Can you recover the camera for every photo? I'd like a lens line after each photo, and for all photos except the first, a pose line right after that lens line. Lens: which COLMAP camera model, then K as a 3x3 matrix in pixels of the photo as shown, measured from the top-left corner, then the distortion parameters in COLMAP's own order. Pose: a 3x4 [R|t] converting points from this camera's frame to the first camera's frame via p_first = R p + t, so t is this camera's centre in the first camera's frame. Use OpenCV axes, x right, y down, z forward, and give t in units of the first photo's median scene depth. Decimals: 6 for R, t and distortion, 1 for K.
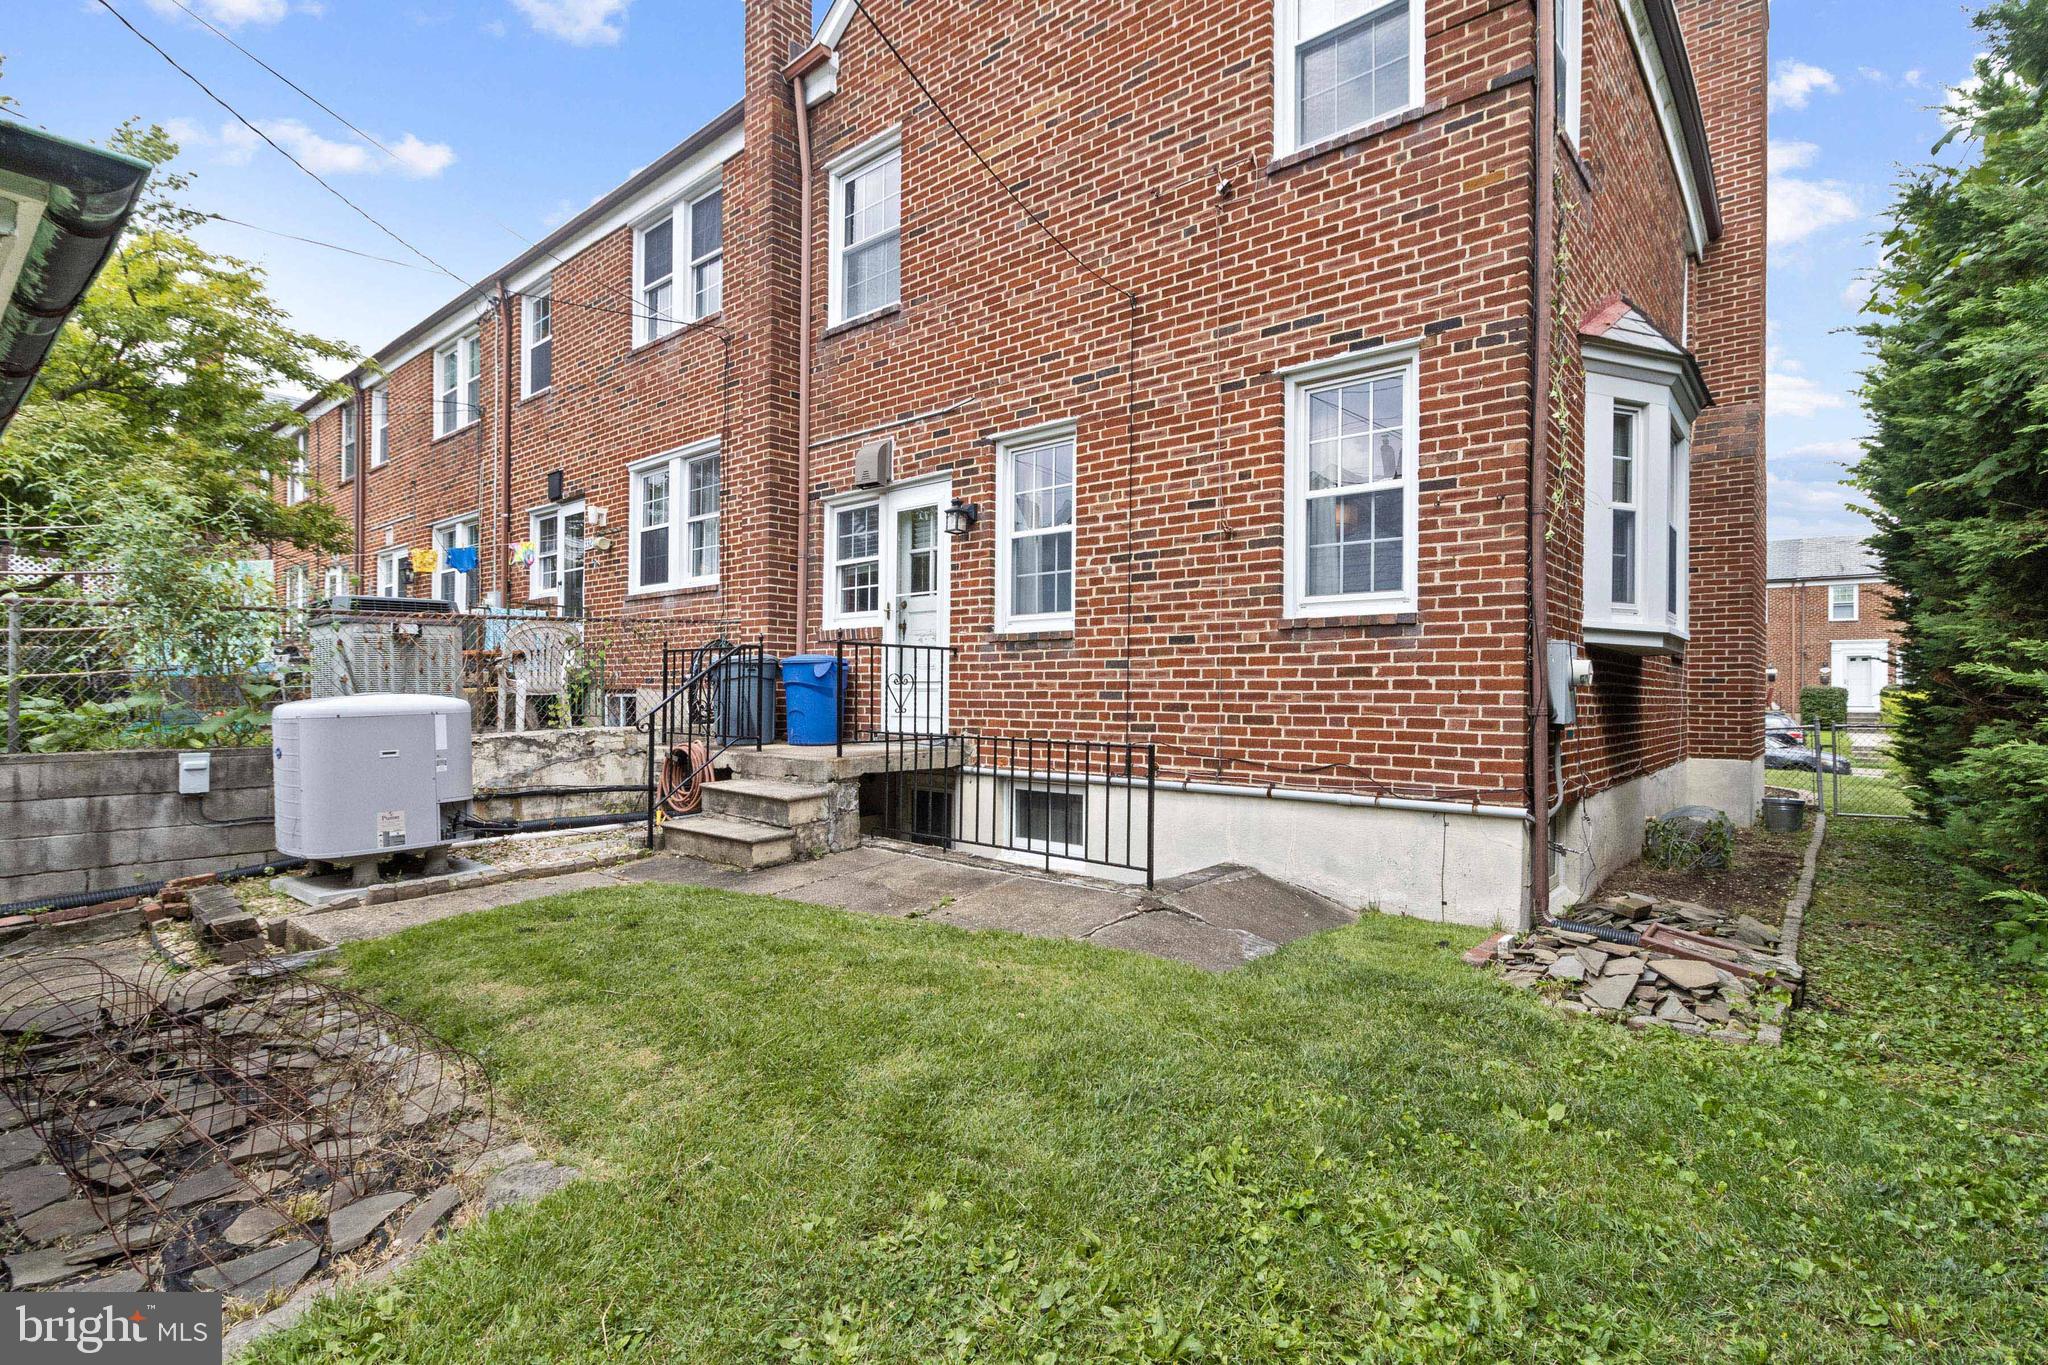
lens RADIAL K [[952.9, 0, 1032.4], [0, 952.9, 678.1], [0, 0, 1]] dist [0.000845, 0.000384]
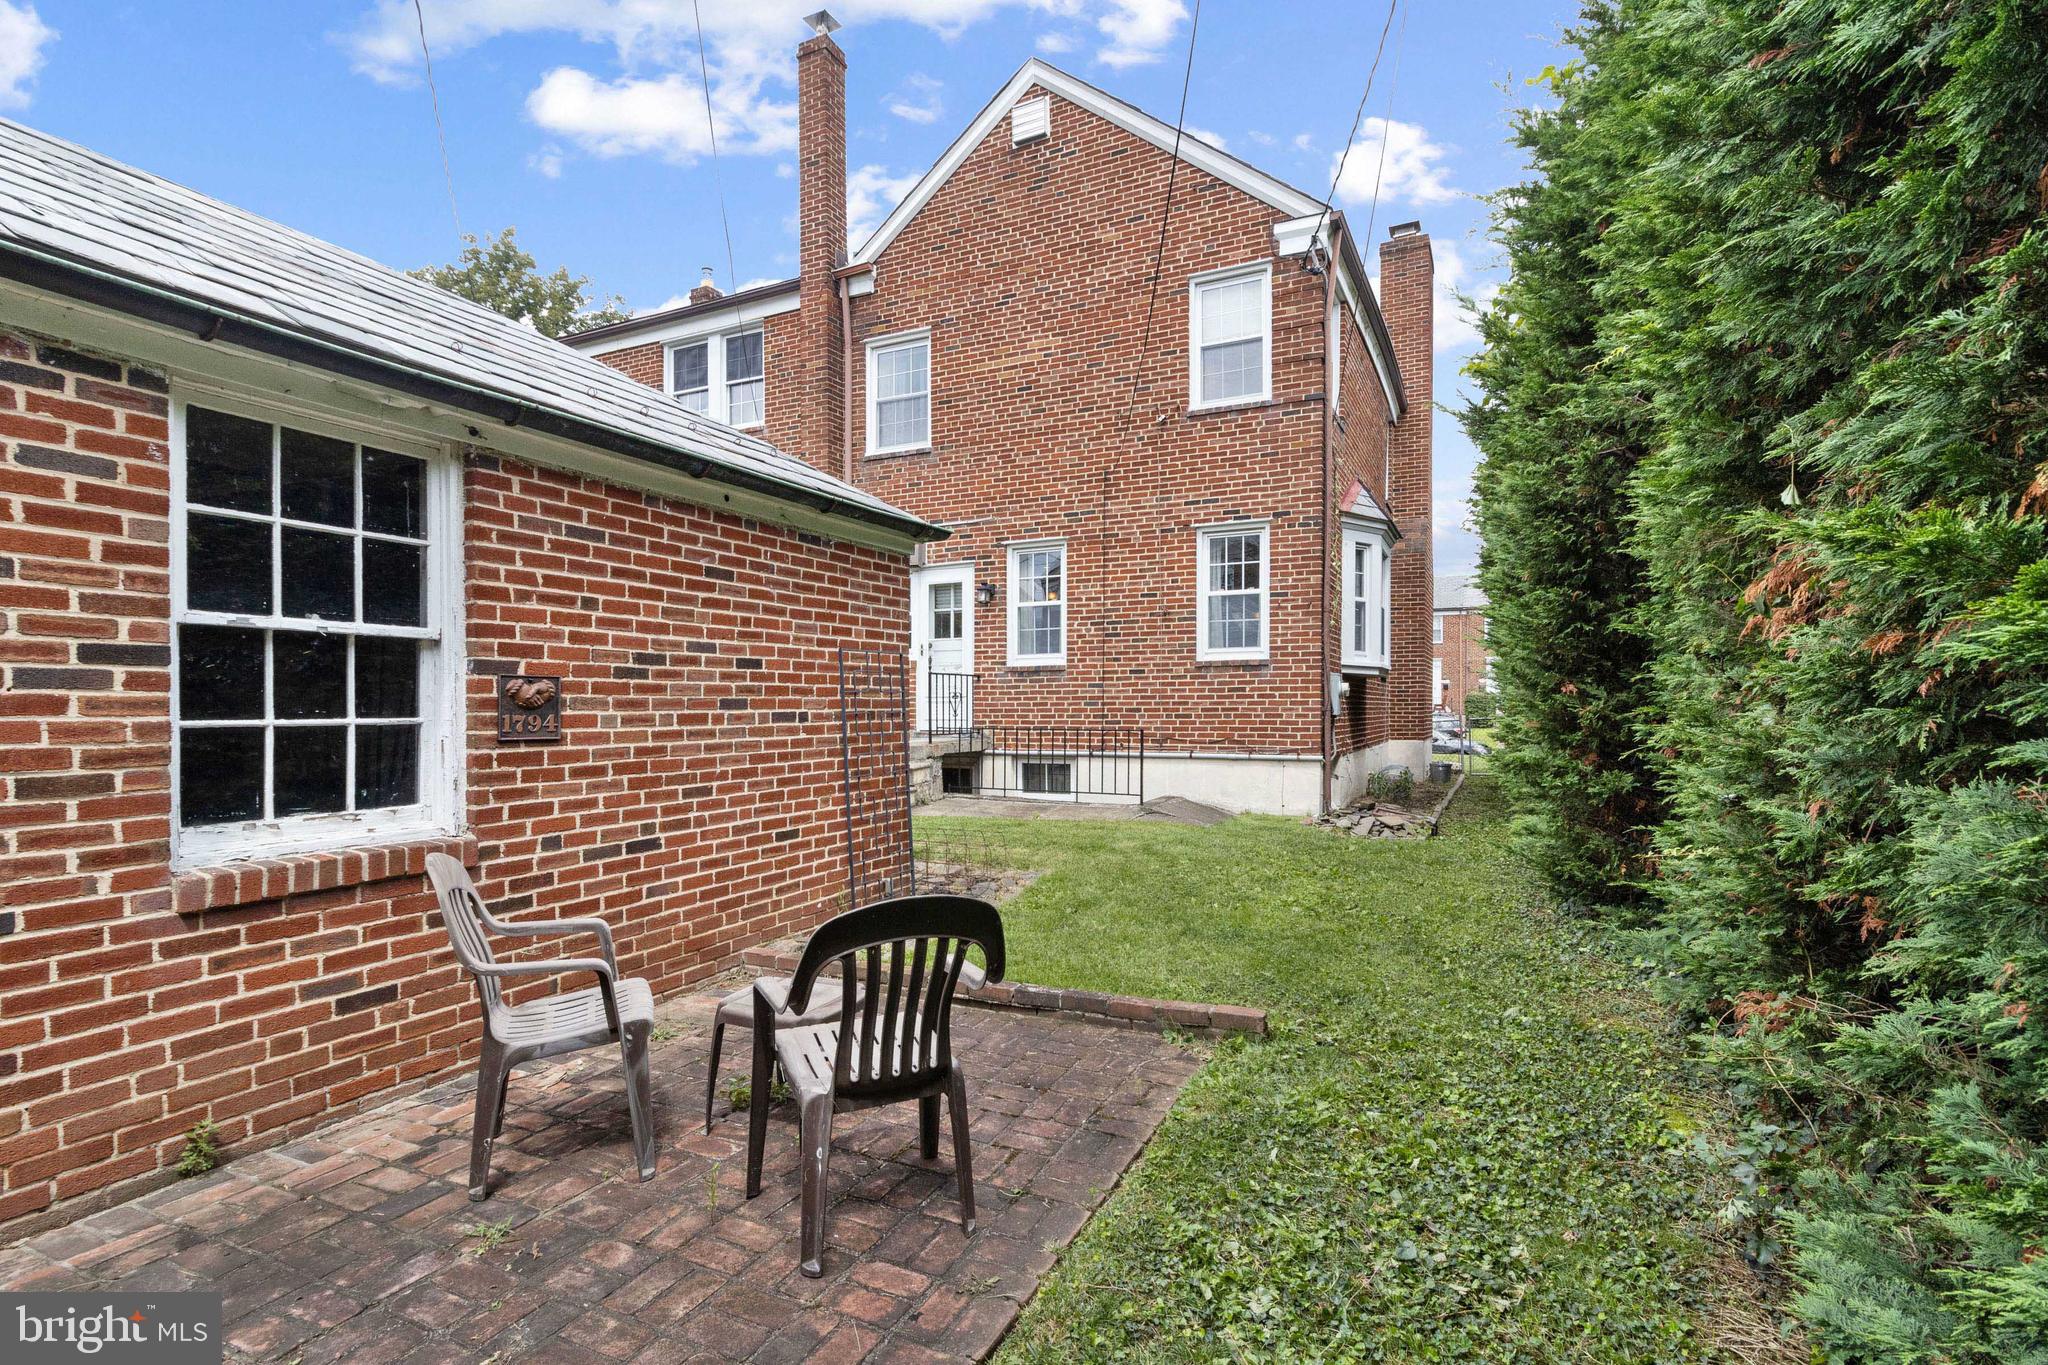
lens RADIAL K [[952.9, 0, 1018.4], [0, 952.9, 704.2], [0, 0, 1]] dist [0.000845, 0.000384]
pose [[0.972484, -0.010490, 0.232735, -0.440395], [0.007159, 0.999860, 0.015151, -0.007659], [-0.232861, -0.013068, 0.972422, -0.624065]]
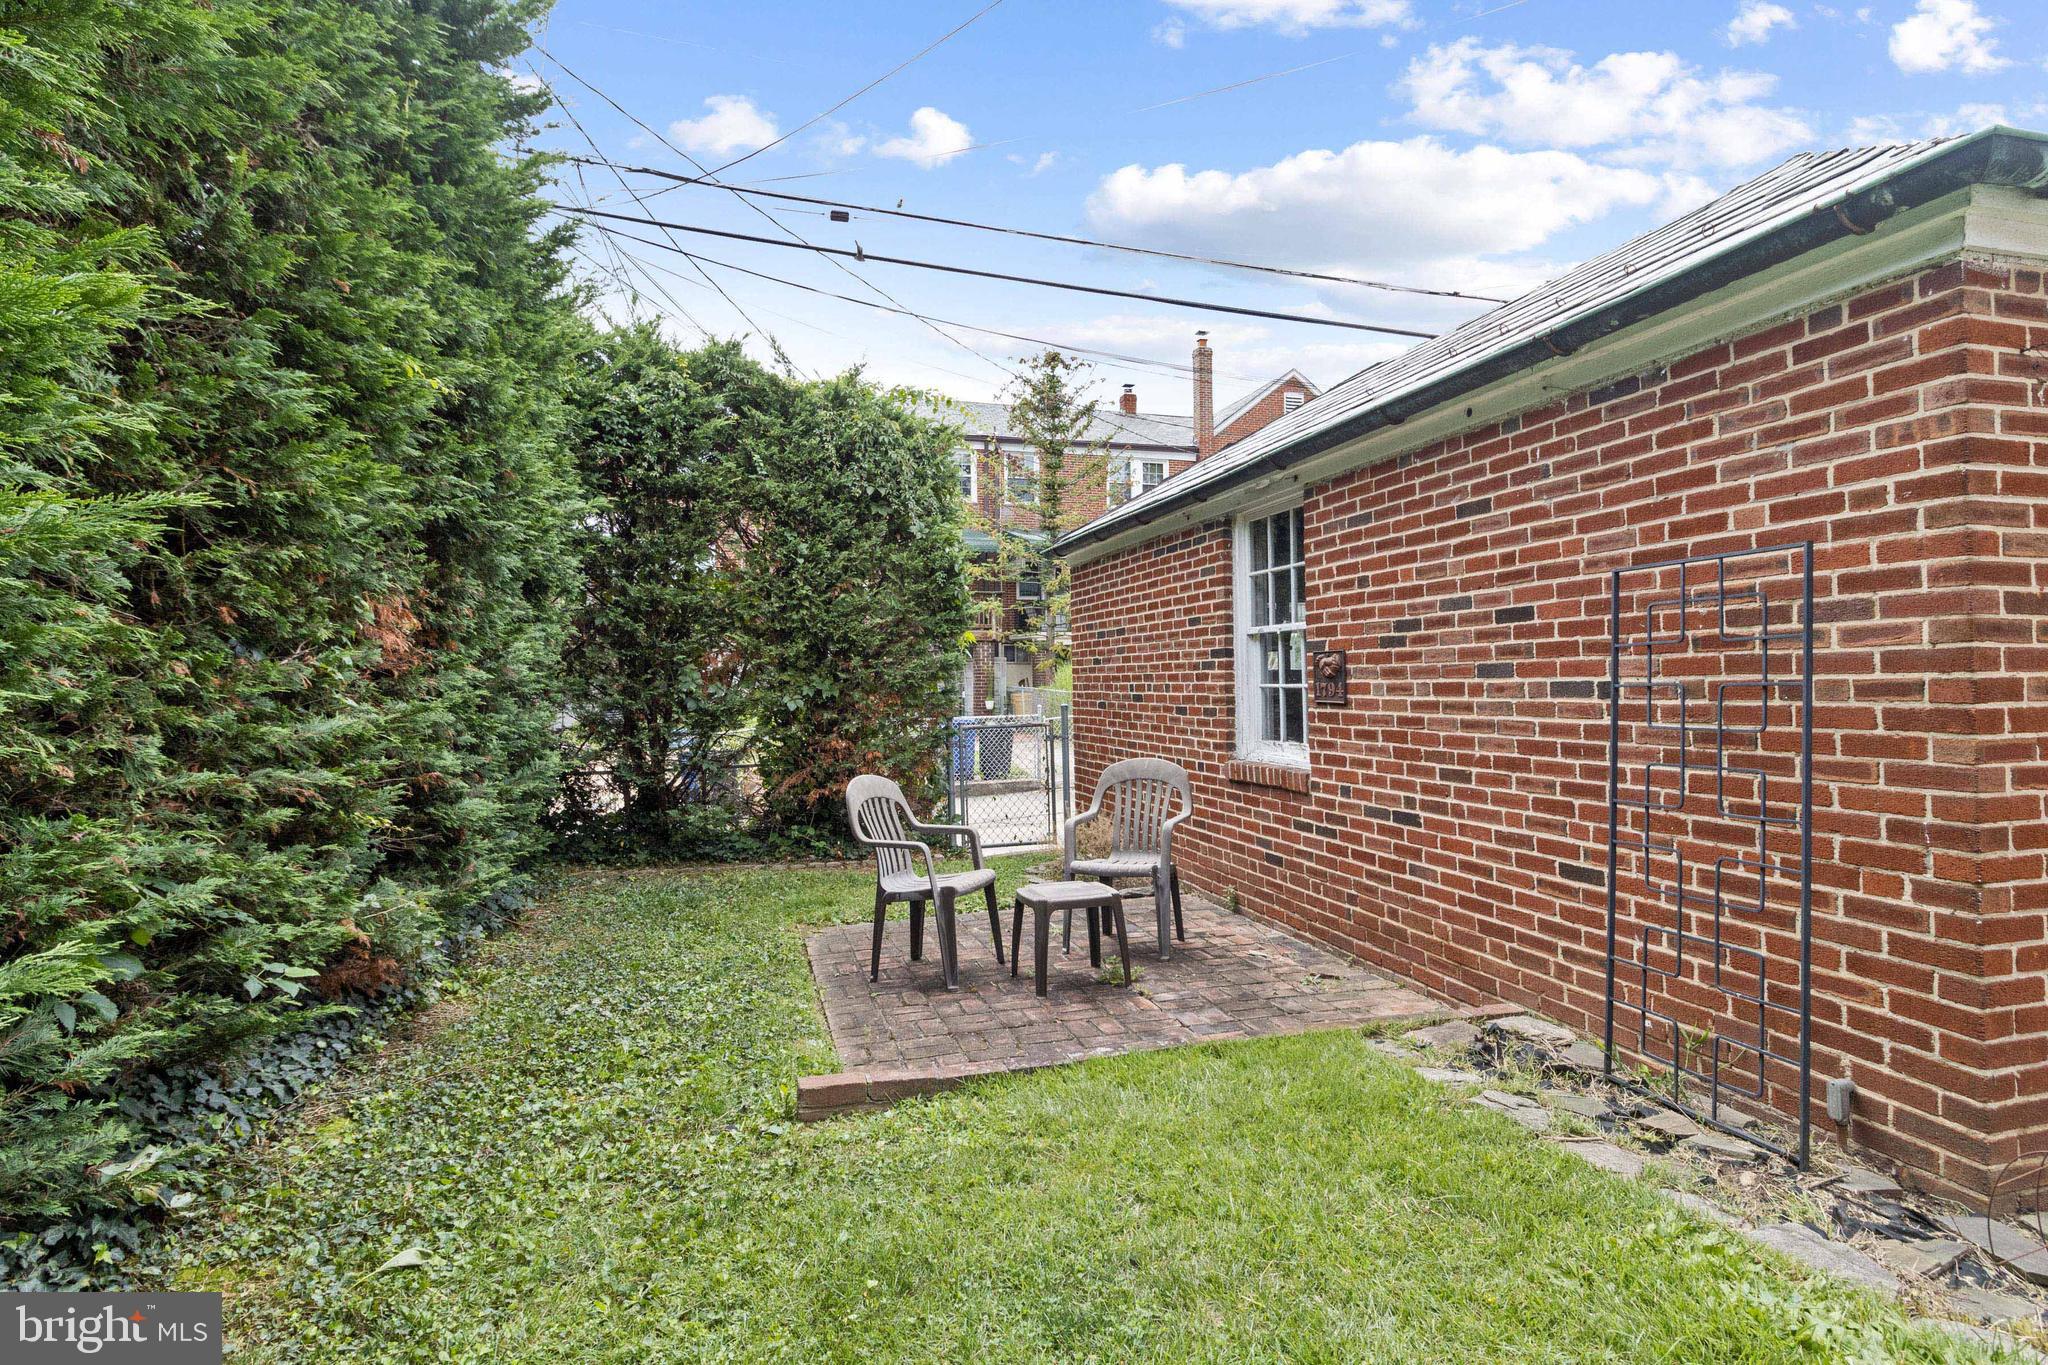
lens RADIAL K [[1011.3, 0, 1023.4], [0, 1011.3, 680.4], [0, 0, 1]] dist [-0.000462, -0.003425]
pose [[-0.559134, -0.010832, -0.829007, 0.596449], [0.009702, 0.999761, -0.019607, 0.033629], [0.829021, -0.019006, -0.558895, 0.859046]]
